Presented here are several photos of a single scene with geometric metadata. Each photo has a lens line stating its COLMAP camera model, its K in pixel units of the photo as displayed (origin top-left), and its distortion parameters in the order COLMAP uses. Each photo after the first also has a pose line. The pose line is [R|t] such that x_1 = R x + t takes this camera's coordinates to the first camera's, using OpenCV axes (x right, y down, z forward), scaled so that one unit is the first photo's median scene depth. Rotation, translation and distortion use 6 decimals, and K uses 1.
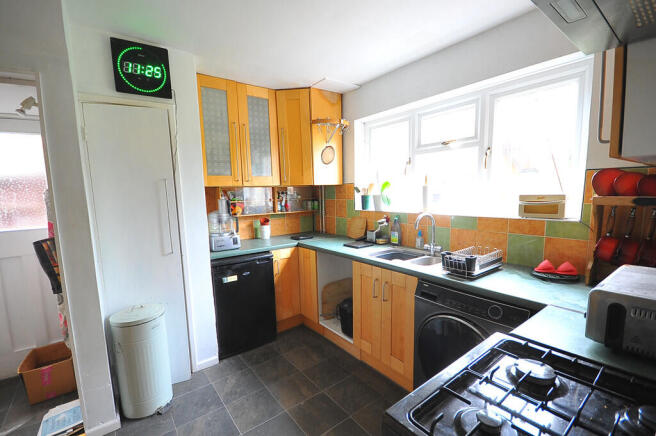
lens RADIAL K [[293.3, 0, 328.0], [0, 293.3, 227.6], [0, 0, 1]] dist [0.030808, -0.014704]
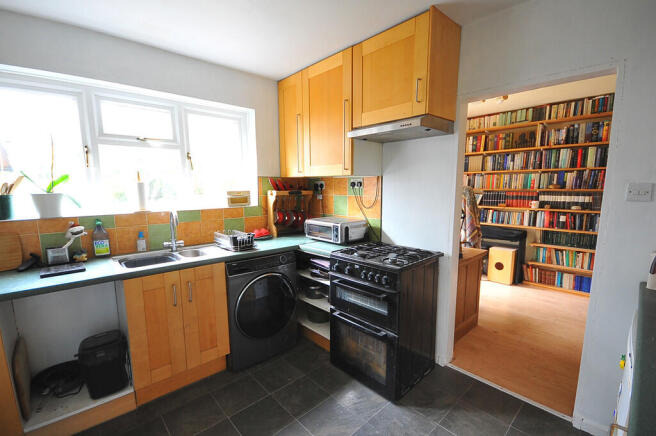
lens RADIAL K [[293.3, 0, 328.0], [0, 293.3, 227.6], [0, 0, 1]] dist [0.030808, -0.014704]
pose [[-0.086810, -0.115901, 0.989460, -0.713411], [0.136403, 0.982473, 0.127050, -0.044540], [-0.986843, 0.145994, -0.069480, 0.551231]]
